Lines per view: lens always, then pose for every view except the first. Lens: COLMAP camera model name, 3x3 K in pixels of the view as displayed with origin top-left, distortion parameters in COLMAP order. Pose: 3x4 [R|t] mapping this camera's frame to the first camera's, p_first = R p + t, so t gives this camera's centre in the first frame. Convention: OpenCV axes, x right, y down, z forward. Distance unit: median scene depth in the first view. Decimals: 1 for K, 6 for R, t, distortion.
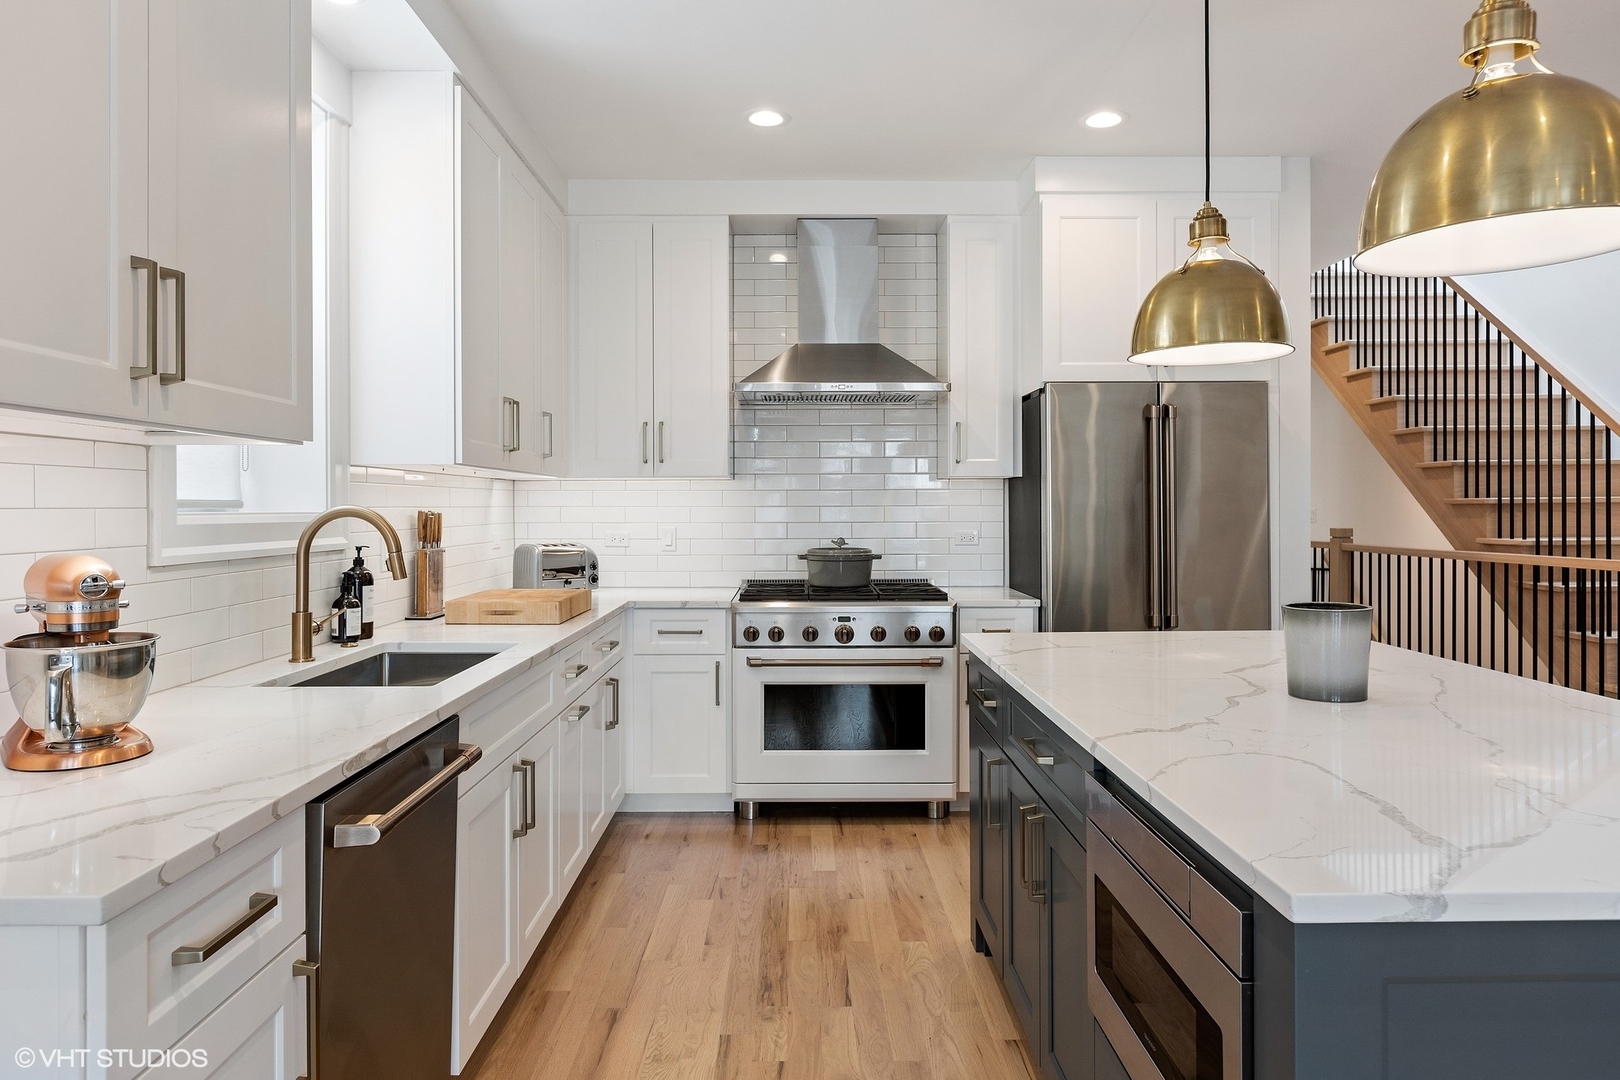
lens RADIAL K [[1025.8, 0, 809.1], [0, 1025.8, 508.7], [0, 0, 1]] dist [-0.001107, -0.000580]
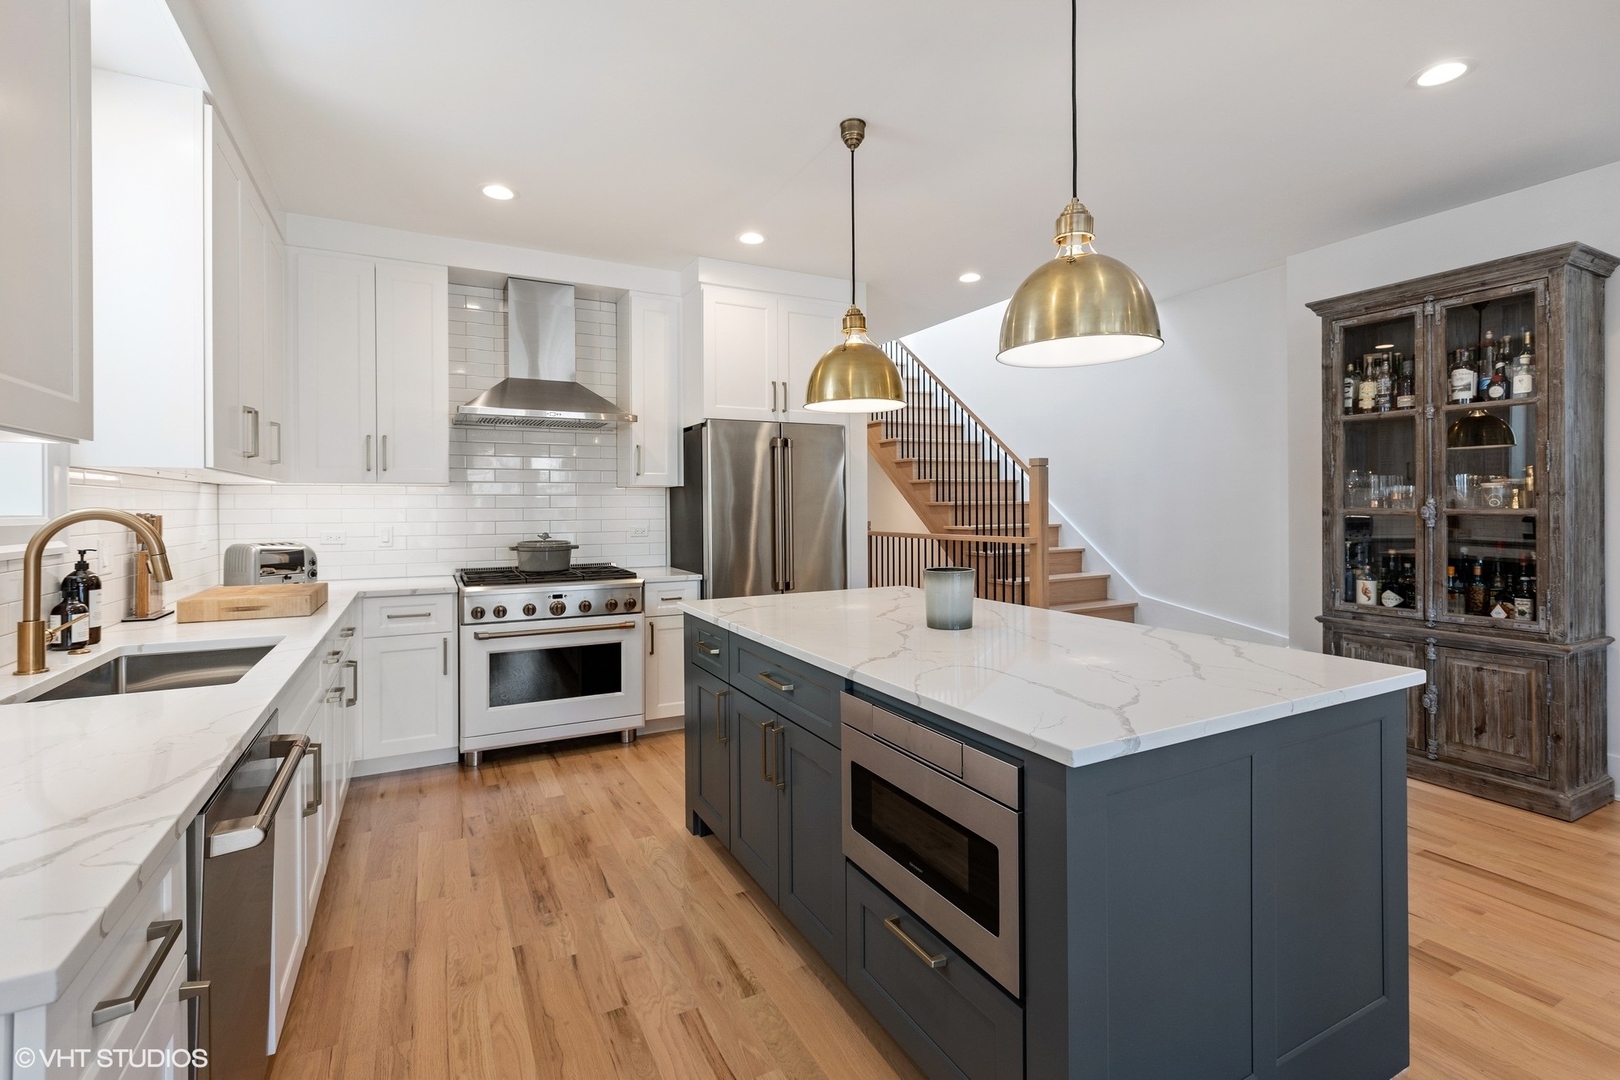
lens RADIAL K [[736.0, 0, 811.2], [0, 736.0, 506.5], [0, 0, 1]] dist [0.000480, 0.000335]
pose [[0.889909, -0.002203, 0.456132, -0.105310], [0.004235, 0.999985, -0.003434, 0.000533], [-0.456118, 0.004988, 0.889905, 0.043937]]
